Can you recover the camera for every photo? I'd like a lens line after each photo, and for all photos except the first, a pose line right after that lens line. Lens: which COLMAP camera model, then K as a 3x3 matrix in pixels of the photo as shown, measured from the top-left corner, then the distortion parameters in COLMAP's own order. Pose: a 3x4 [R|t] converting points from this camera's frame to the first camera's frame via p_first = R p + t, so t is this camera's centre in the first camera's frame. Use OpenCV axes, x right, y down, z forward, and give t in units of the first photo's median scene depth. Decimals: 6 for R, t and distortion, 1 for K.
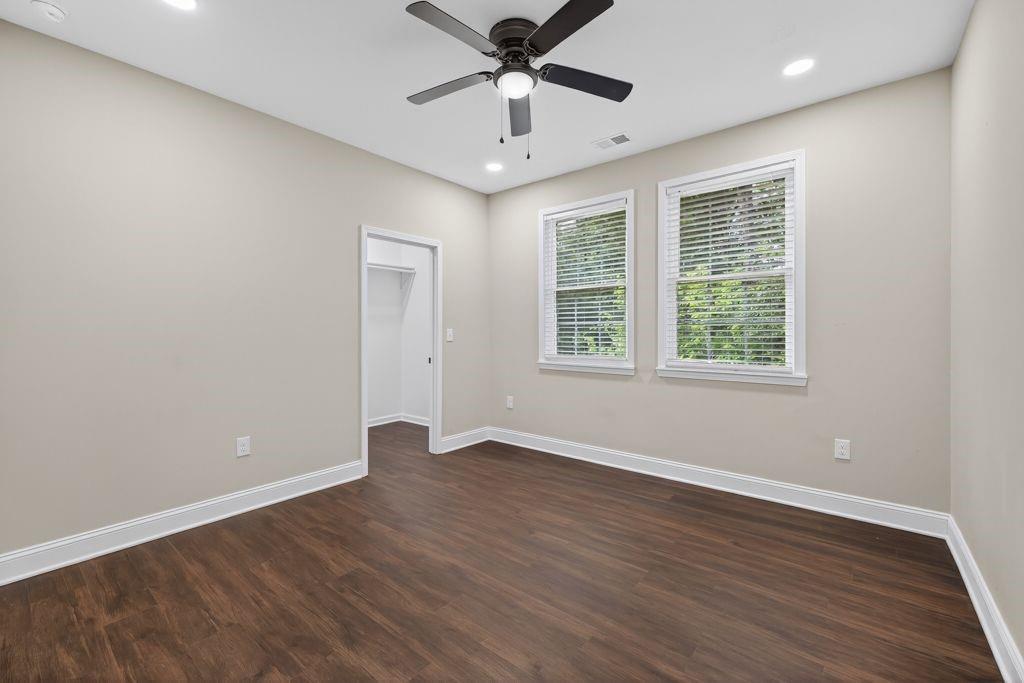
lens RADIAL K [[429.6, 0, 514.0], [0, 429.6, 335.8], [0, 0, 1]] dist [0.001784, -0.001231]
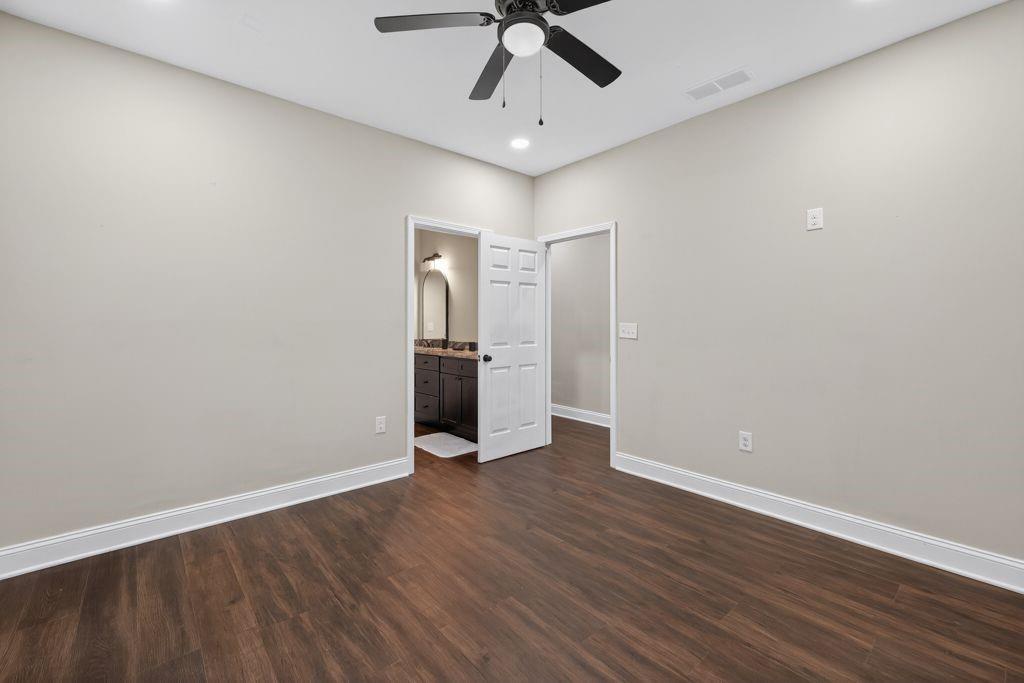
lens RADIAL K [[429.6, 0, 515.0], [0, 429.6, 334.2], [0, 0, 1]] dist [0.001784, -0.001231]
pose [[-0.985685, -0.001730, 0.168589, -0.122507], [0.005391, 0.999113, 0.041771, -0.028204], [-0.168511, 0.042082, -0.984801, 1.860270]]
